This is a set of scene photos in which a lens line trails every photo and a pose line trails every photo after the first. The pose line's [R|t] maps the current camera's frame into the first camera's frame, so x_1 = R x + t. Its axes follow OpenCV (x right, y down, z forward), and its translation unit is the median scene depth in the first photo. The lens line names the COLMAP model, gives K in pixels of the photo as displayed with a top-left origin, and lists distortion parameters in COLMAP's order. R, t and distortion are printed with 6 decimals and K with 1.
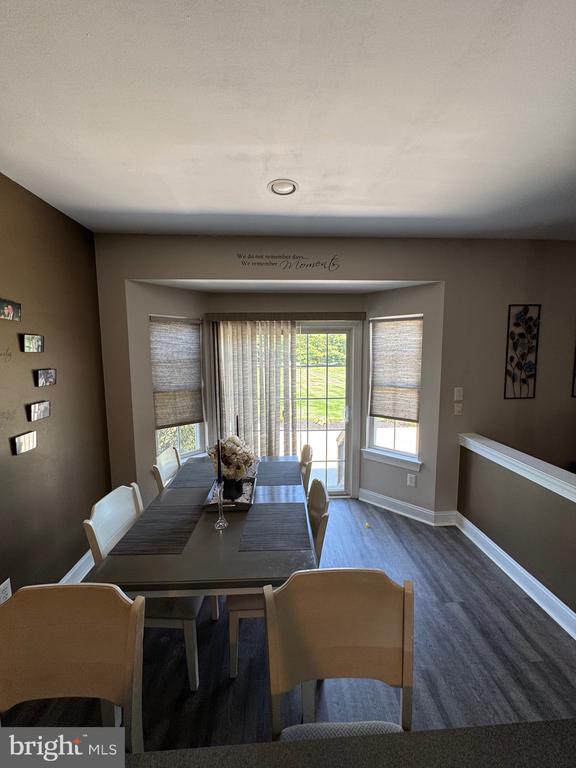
lens RADIAL K [[308.9, 0, 290.0], [0, 308.9, 385.1], [0, 0, 1]] dist [-0.008321, 0.000458]
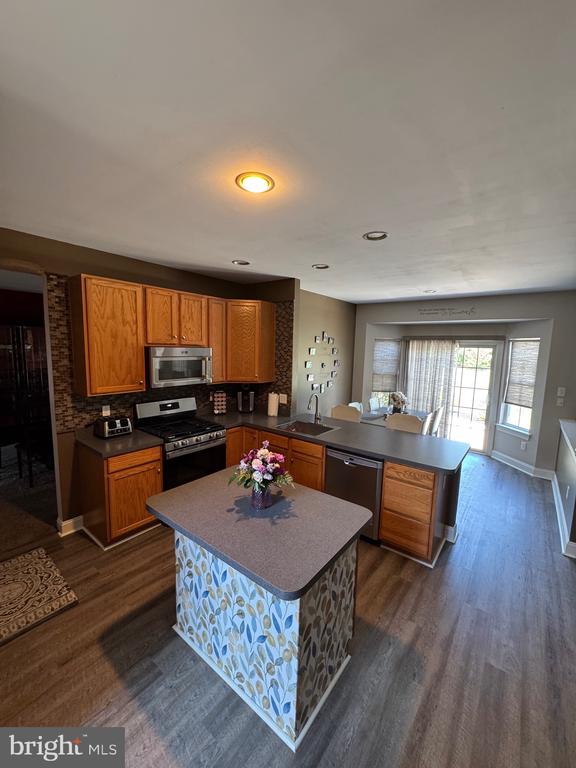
lens RADIAL K [[308.9, 0, 292.0], [0, 308.9, 383.0], [0, 0, 1]] dist [-0.008321, 0.000458]
pose [[0.757887, 0.101319, -0.644470, 0.465303], [-0.103576, 0.994024, 0.034470, 0.063437], [0.644111, 0.040627, 0.763852, -0.895424]]
